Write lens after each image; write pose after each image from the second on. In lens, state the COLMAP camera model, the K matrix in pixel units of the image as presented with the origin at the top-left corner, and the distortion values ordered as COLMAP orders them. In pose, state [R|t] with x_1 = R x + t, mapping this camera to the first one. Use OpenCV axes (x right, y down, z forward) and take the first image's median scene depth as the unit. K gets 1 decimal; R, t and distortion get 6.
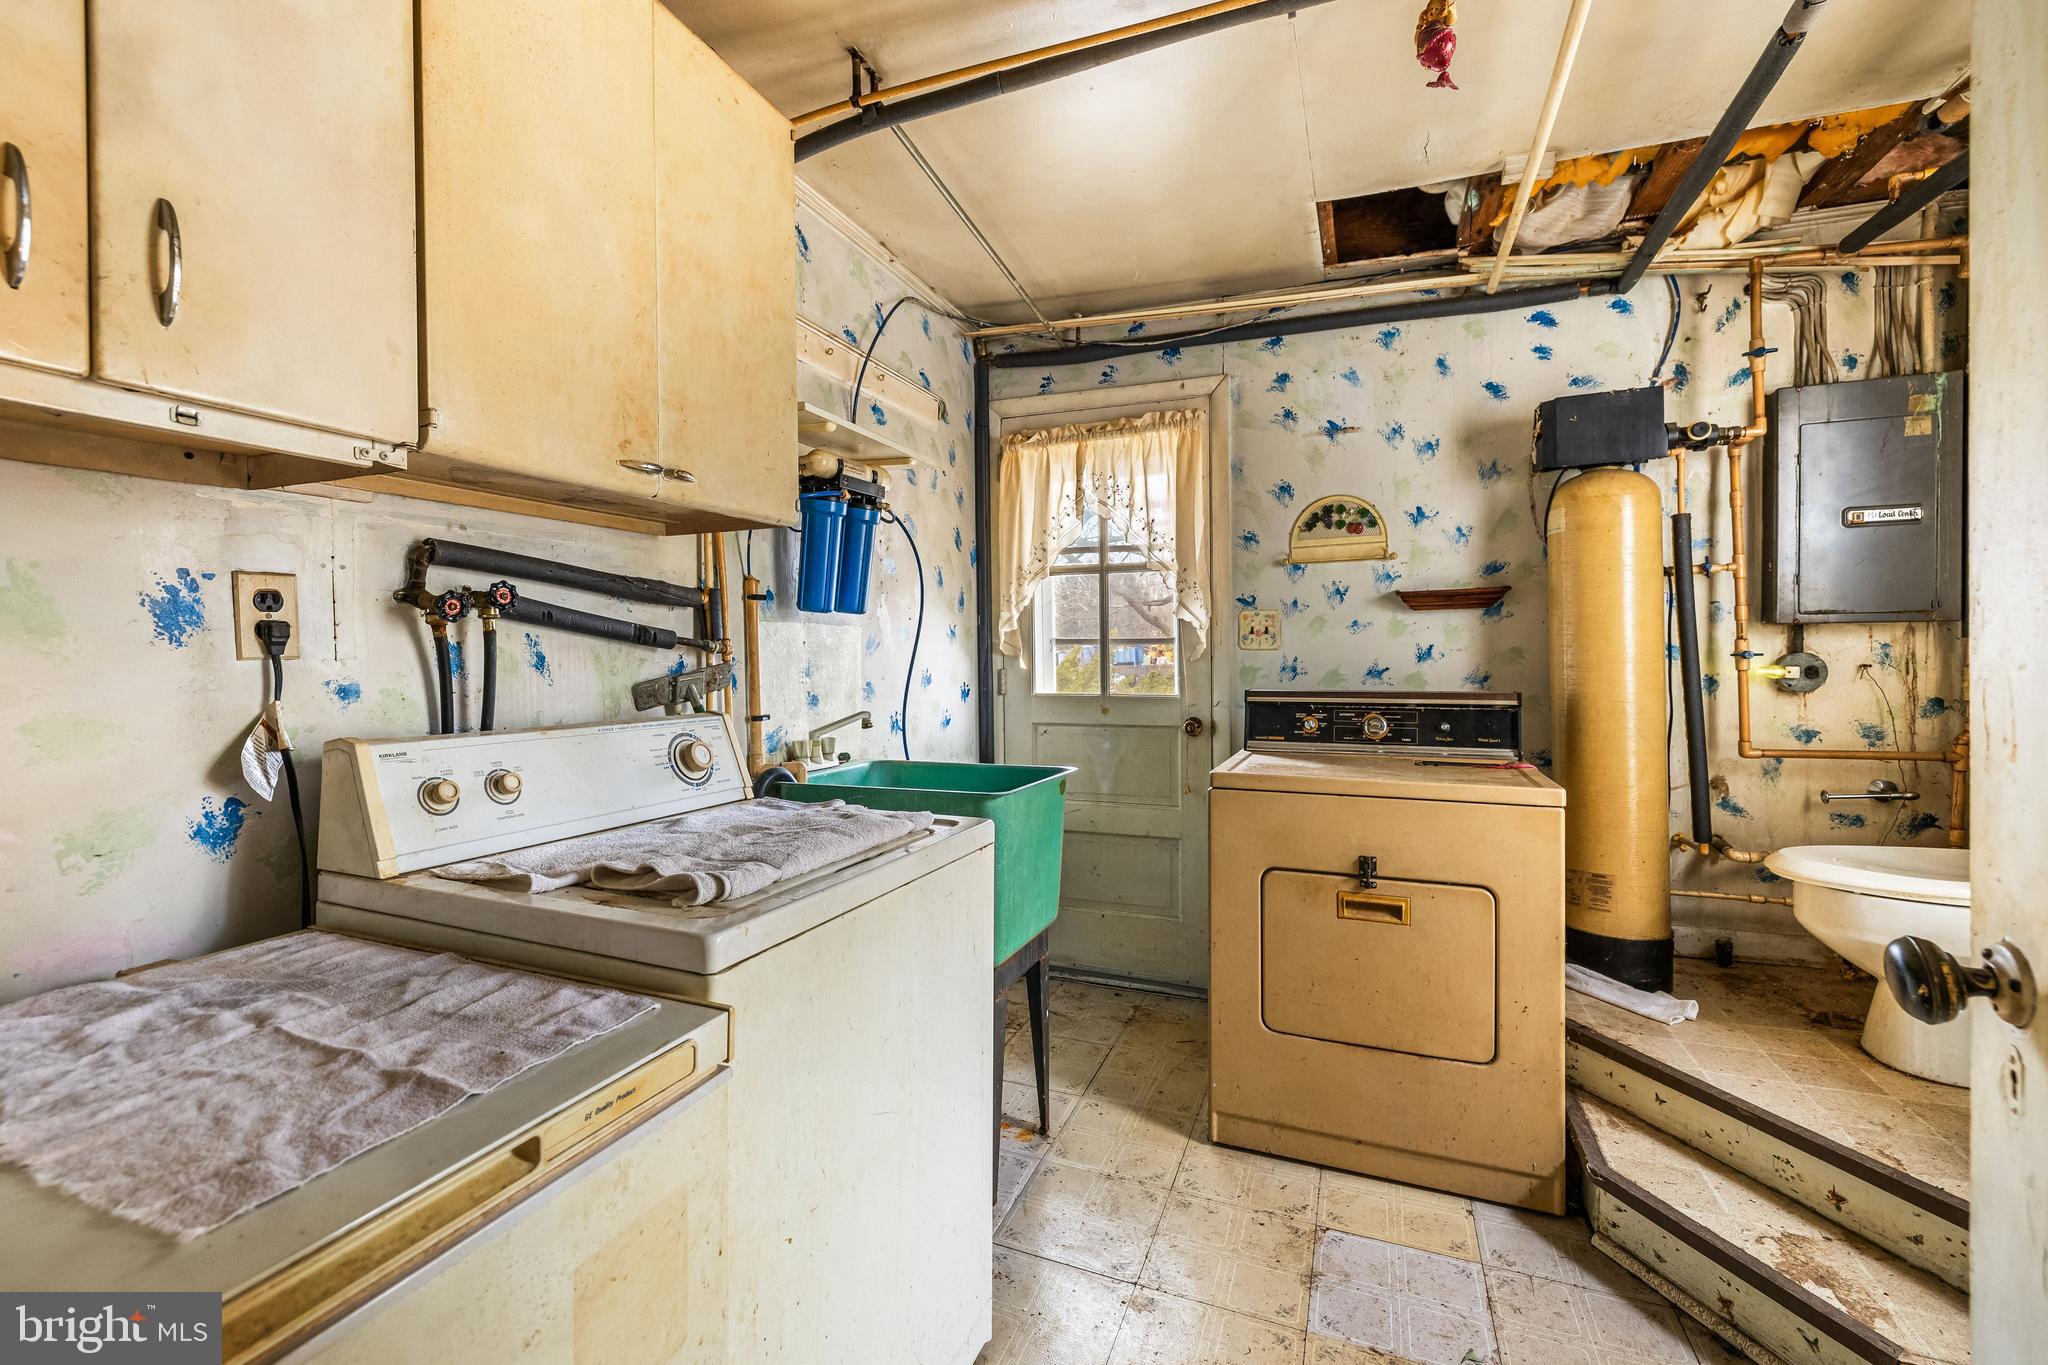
lens RADIAL K [[856.6, 0, 1016.6], [0, 856.6, 666.1], [0, 0, 1]] dist [0.000946, -0.000689]
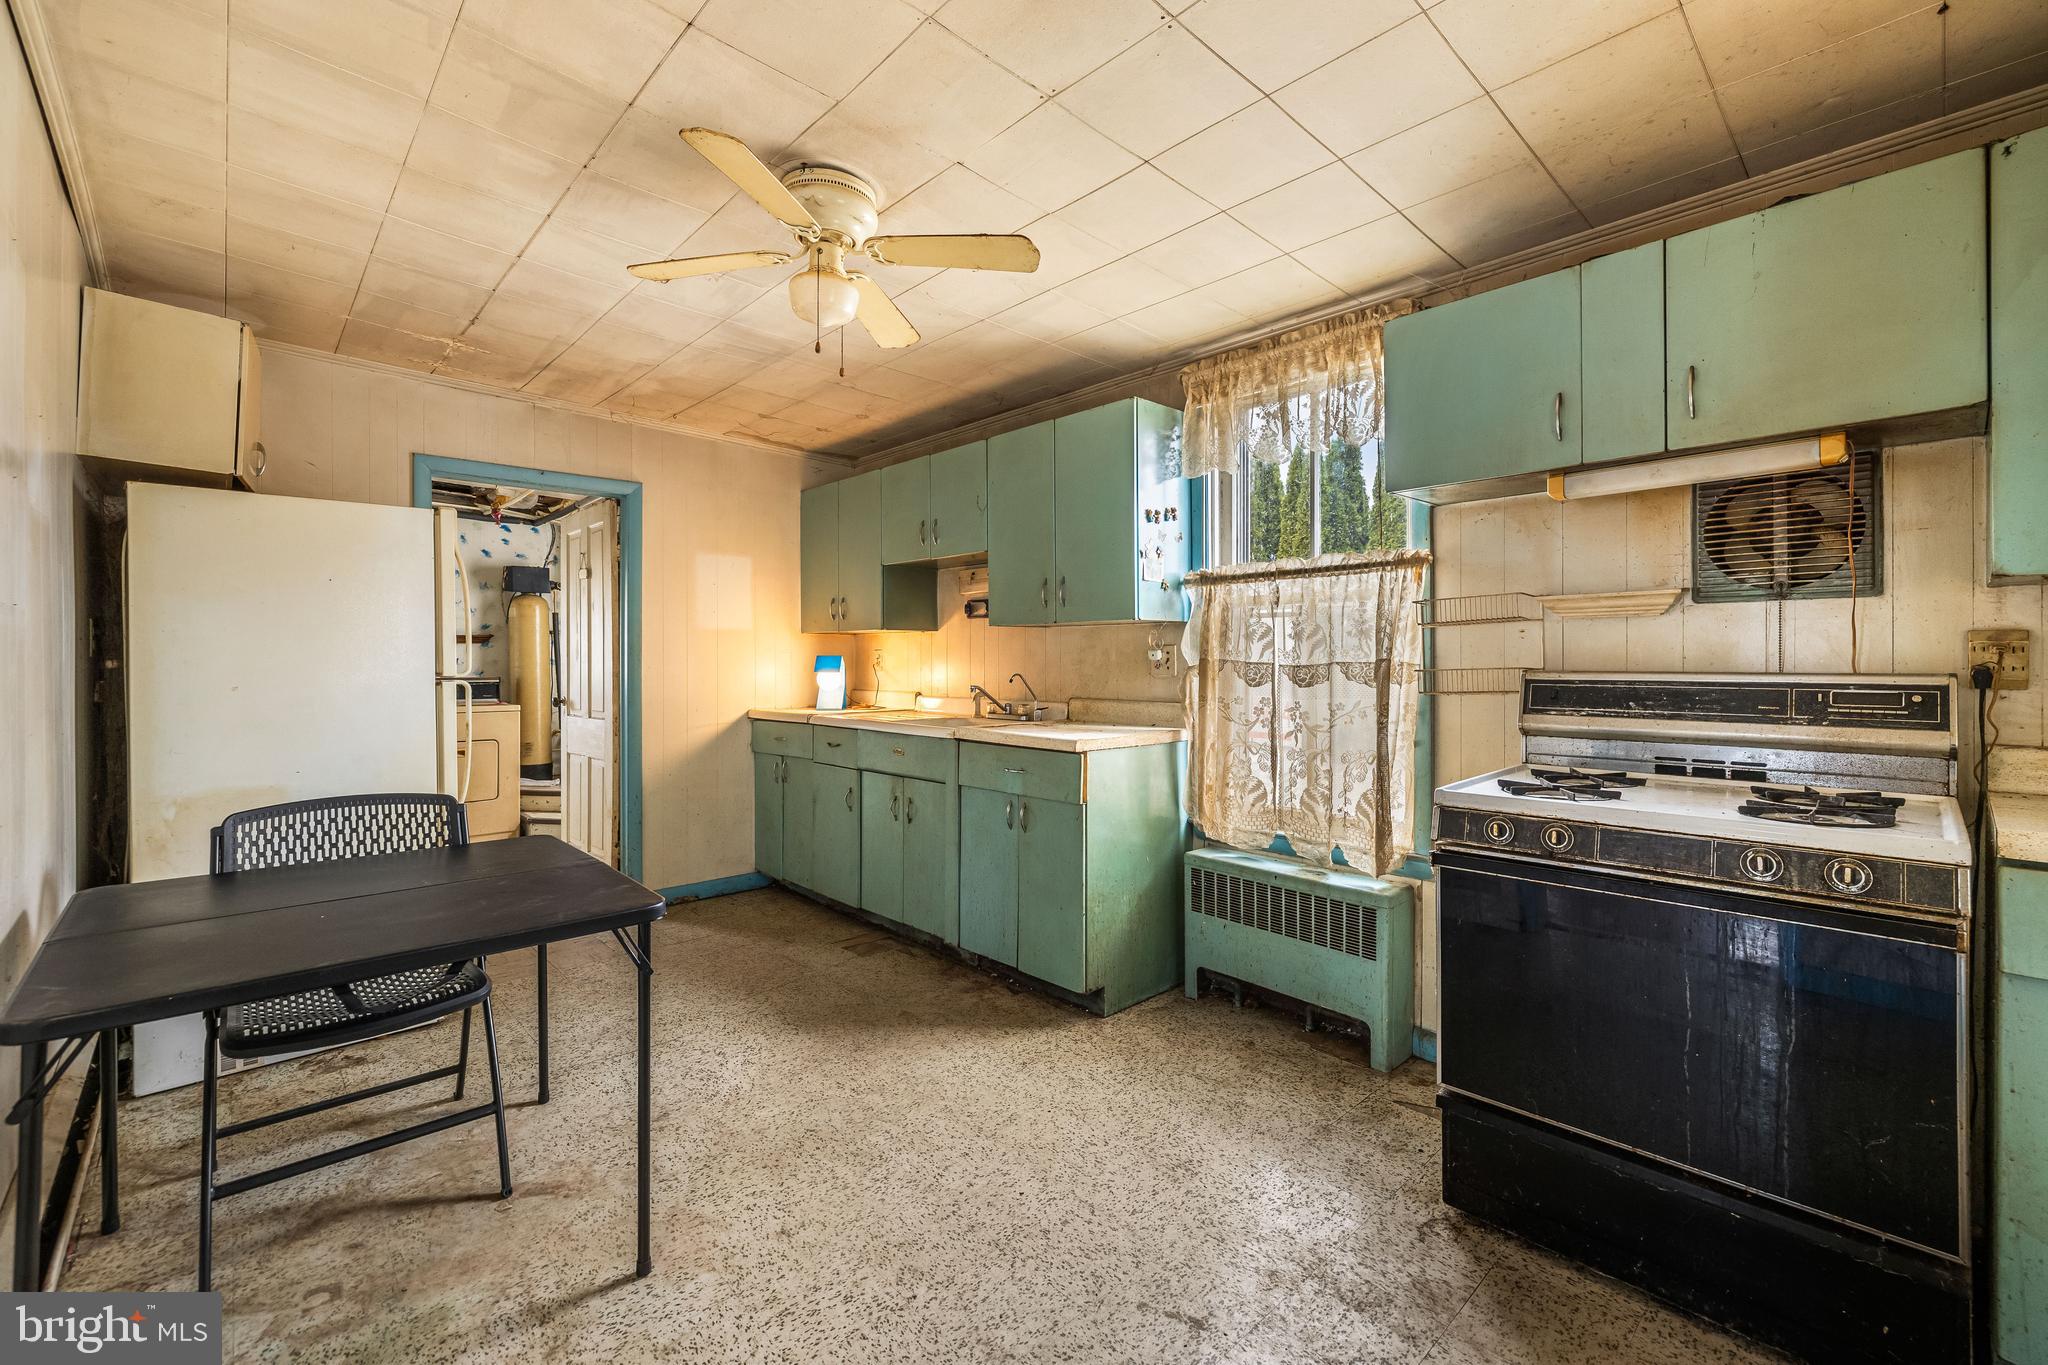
lens RADIAL K [[856.6, 0, 1003.4], [0, 856.6, 660.6], [0, 0, 1]] dist [0.000946, -0.000689]
pose [[0.434232, 0.003723, 0.900793, -0.928931], [0.010611, 0.999901, -0.009248, 0.017635], [-0.900739, 0.013574, 0.434149, -1.283468]]
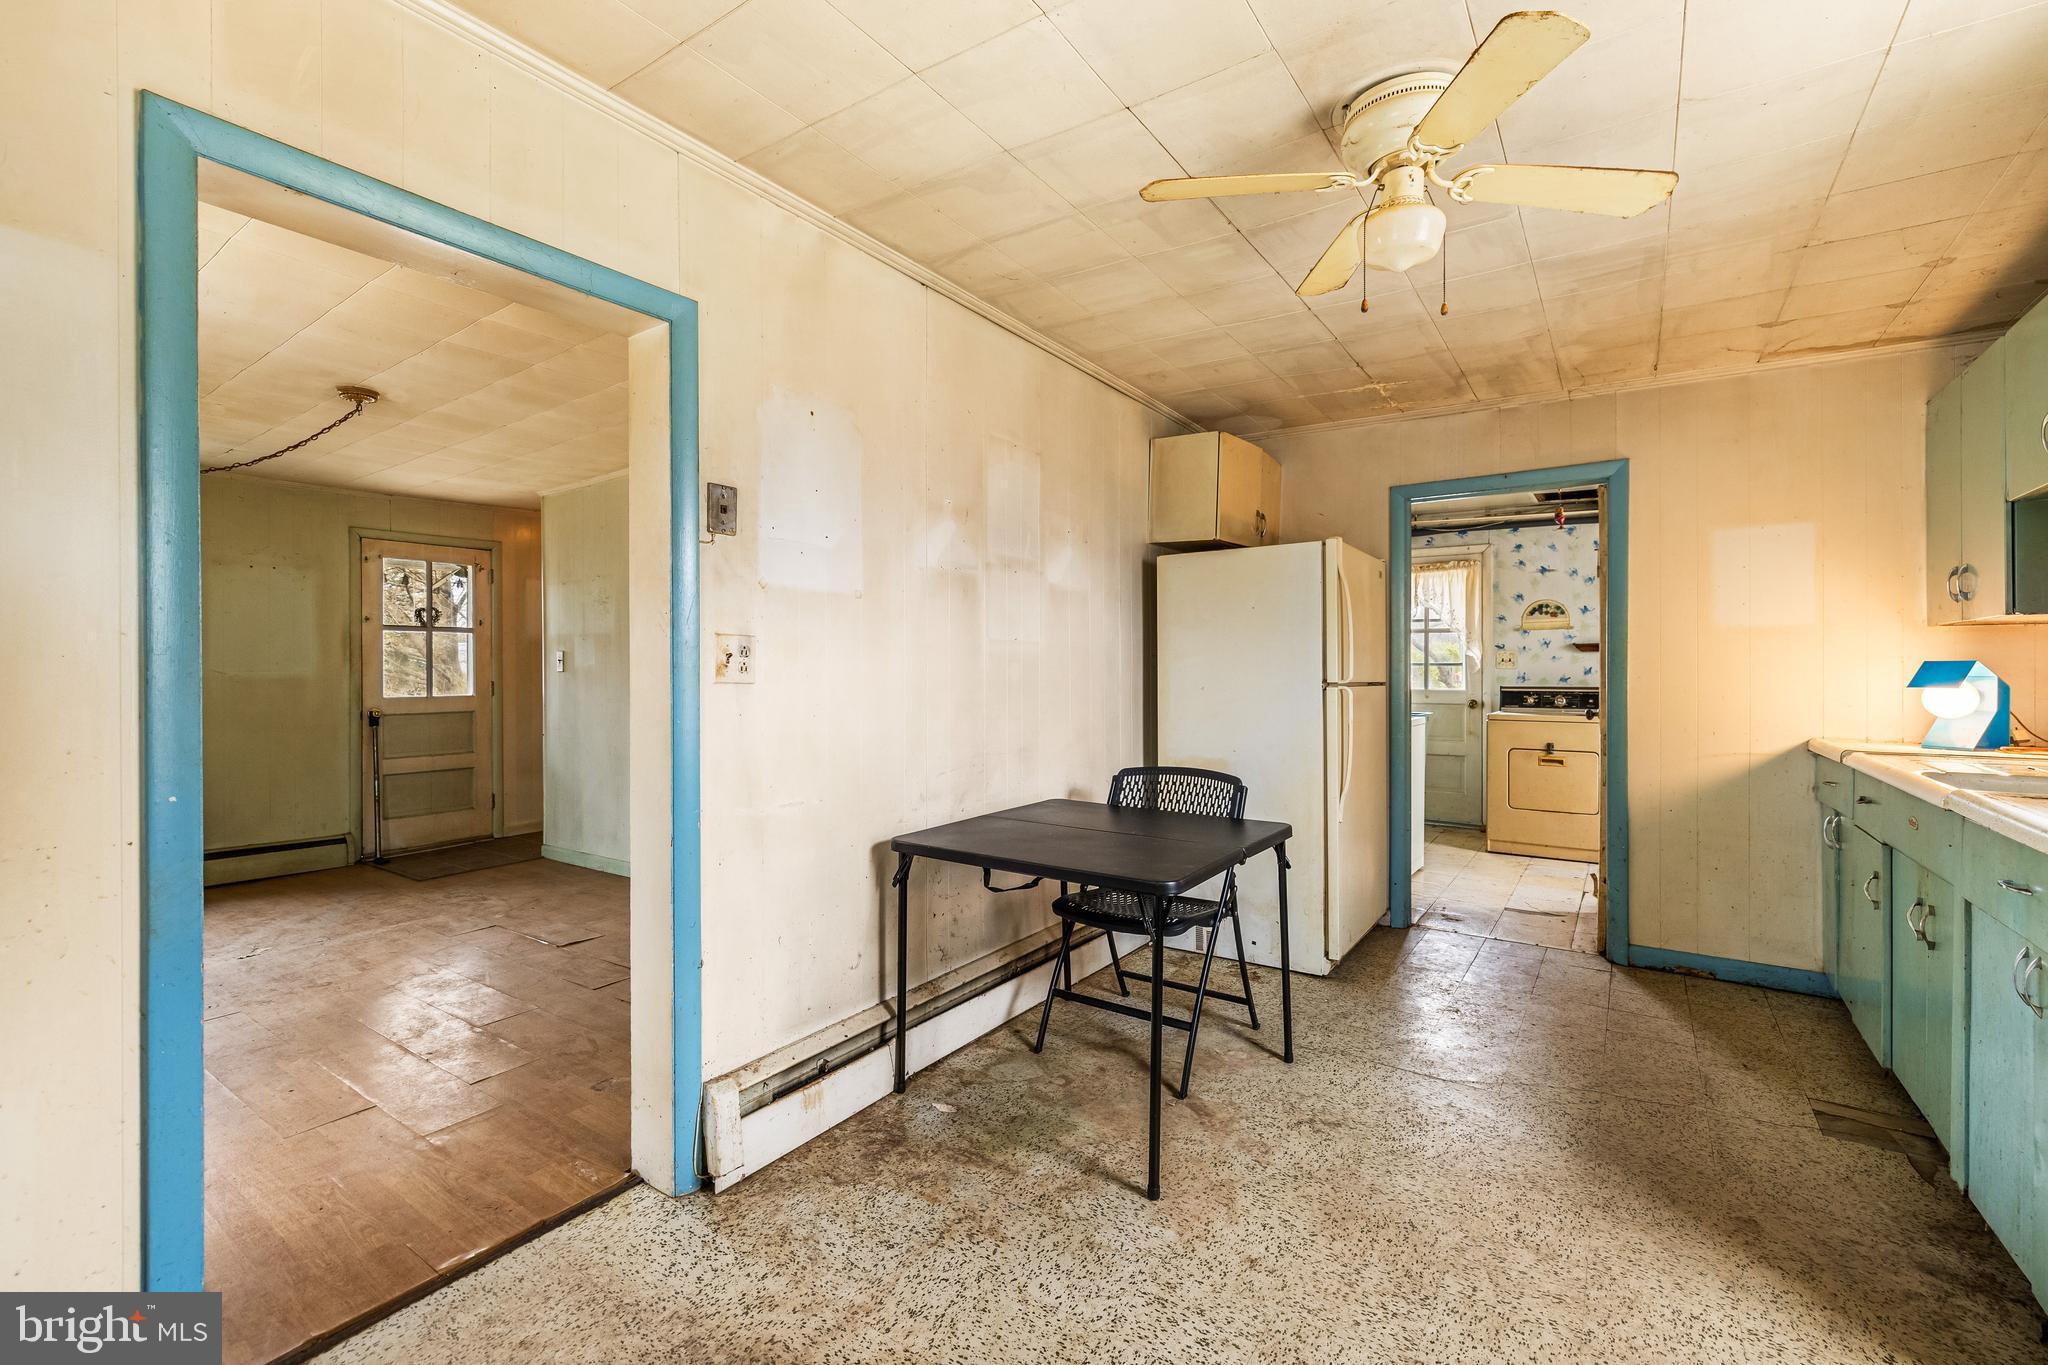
lens RADIAL K [[856.6, 0, 1023.6], [0, 856.6, 675.6], [0, 0, 1]] dist [0.000946, -0.000689]
pose [[0.974250, 0.006012, -0.225388, -0.449683], [-0.007212, 0.999964, -0.004501, 0.018436], [0.225353, 0.006010, 0.974259, -1.492198]]
